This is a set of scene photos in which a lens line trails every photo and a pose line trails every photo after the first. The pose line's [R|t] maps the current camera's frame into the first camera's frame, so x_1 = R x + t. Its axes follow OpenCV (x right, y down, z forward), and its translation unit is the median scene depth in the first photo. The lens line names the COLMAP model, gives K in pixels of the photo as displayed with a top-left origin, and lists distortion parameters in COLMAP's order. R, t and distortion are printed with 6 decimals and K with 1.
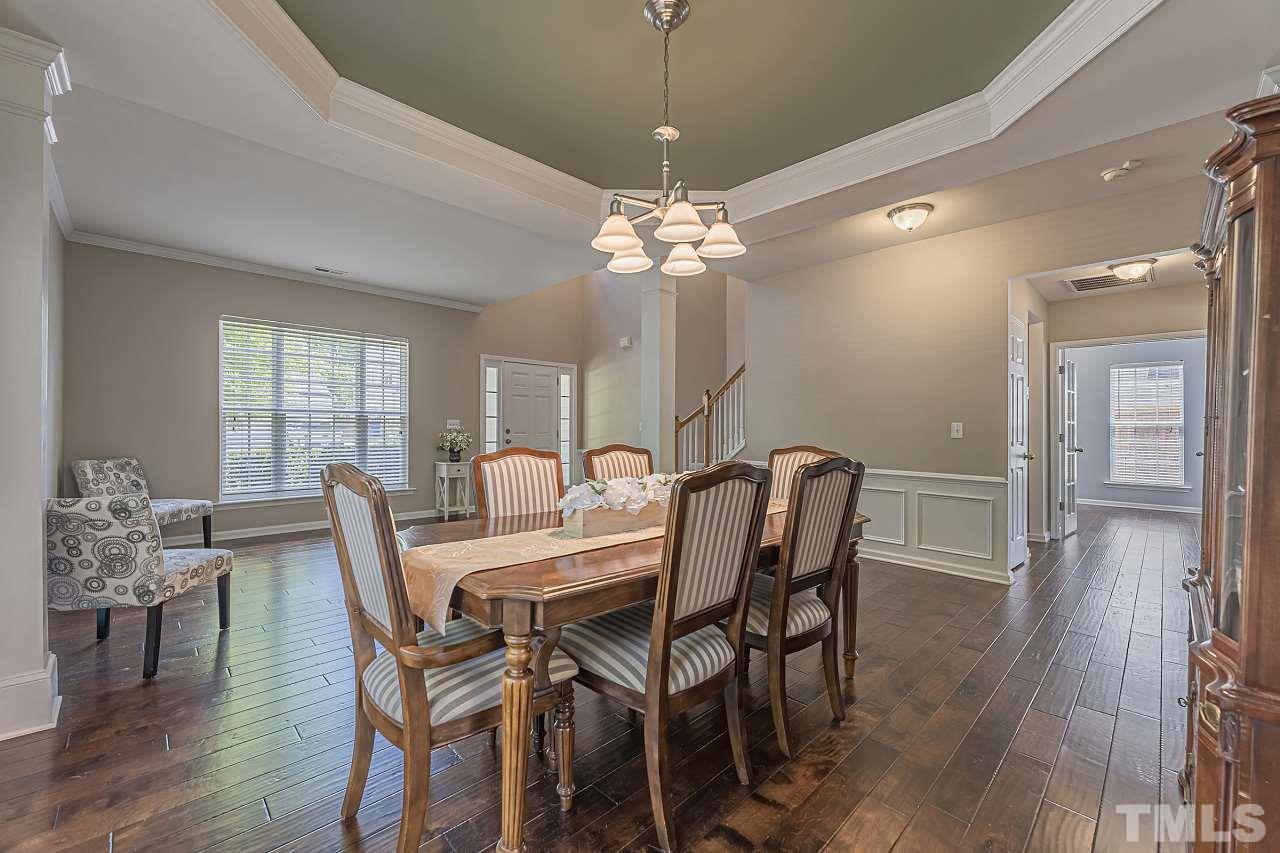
lens RADIAL K [[508.5, 0, 638.3], [0, 508.5, 431.5], [0, 0, 1]] dist [-0.000284, 0.000008]
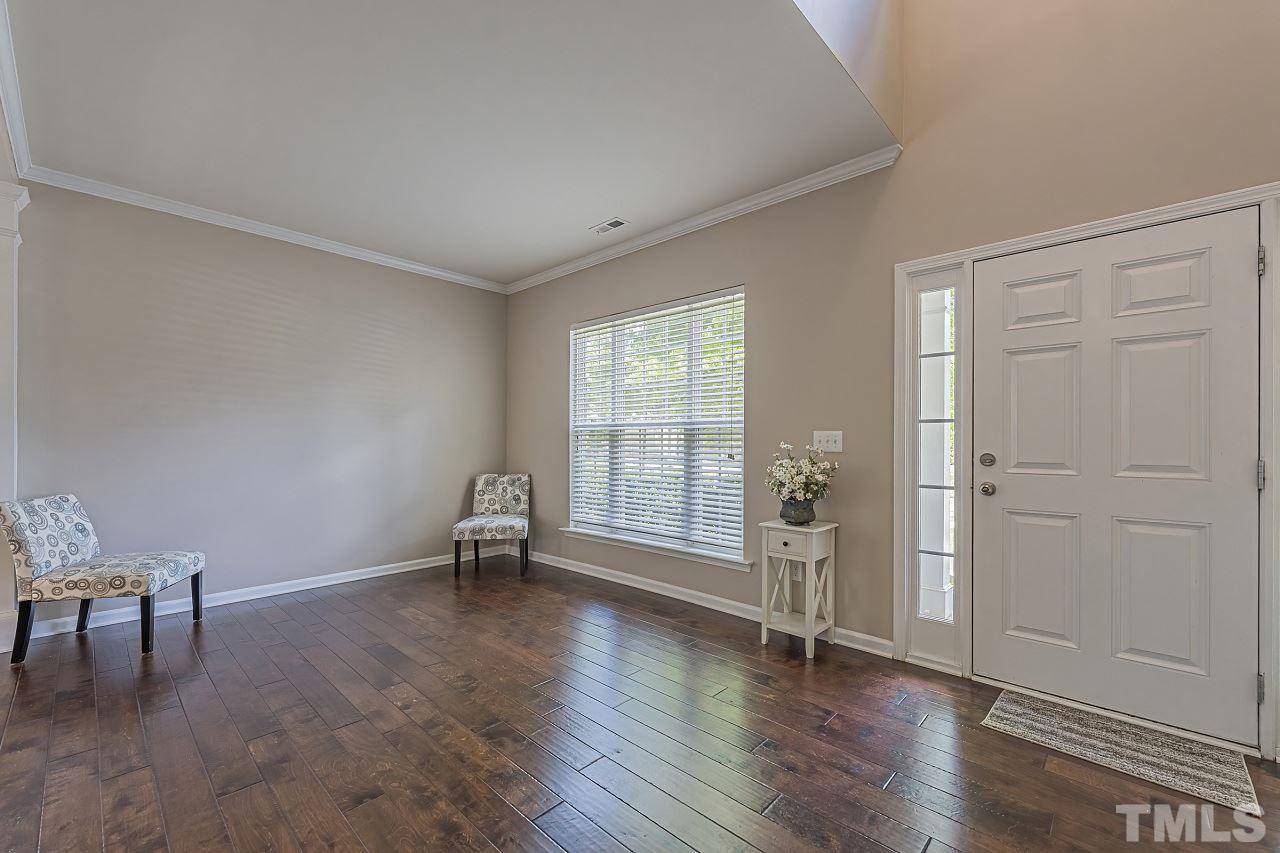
lens RADIAL K [[523.0, 0, 637.0], [0, 523.0, 443.2], [0, 0, 1]] dist [-0.000378, -0.000830]
pose [[0.038248, -0.008743, -0.999230, 0.088808], [-0.015097, 0.999843, -0.009326, -0.005226], [0.999154, 0.015442, 0.038110, 0.773130]]
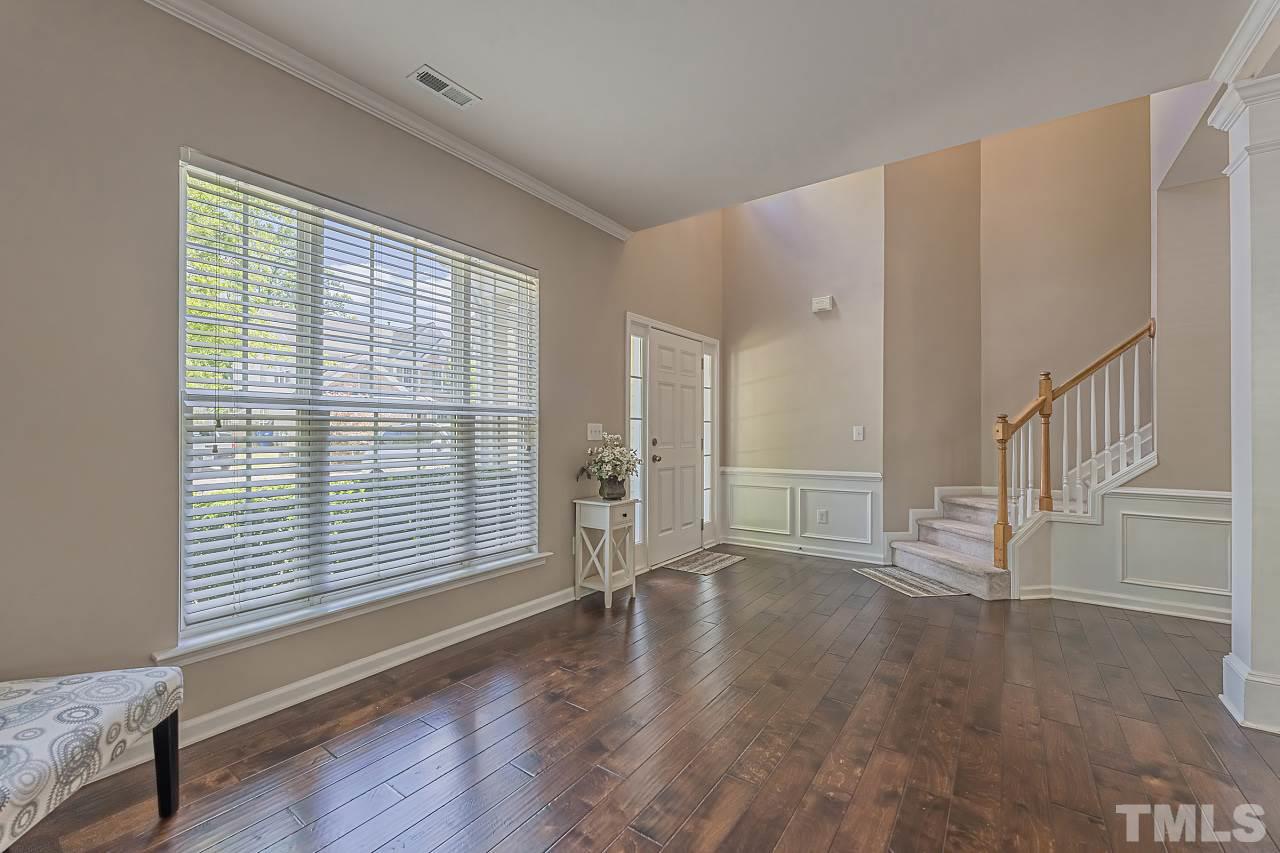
lens RADIAL K [[523.0, 0, 641.8], [0, 523.0, 425.8], [0, 0, 1]] dist [-0.000378, -0.000830]
pose [[0.982885, -0.005636, 0.184133, -0.399547], [0.009168, 0.999790, -0.018335, -0.008846], [-0.183991, 0.019709, 0.982730, 0.400248]]
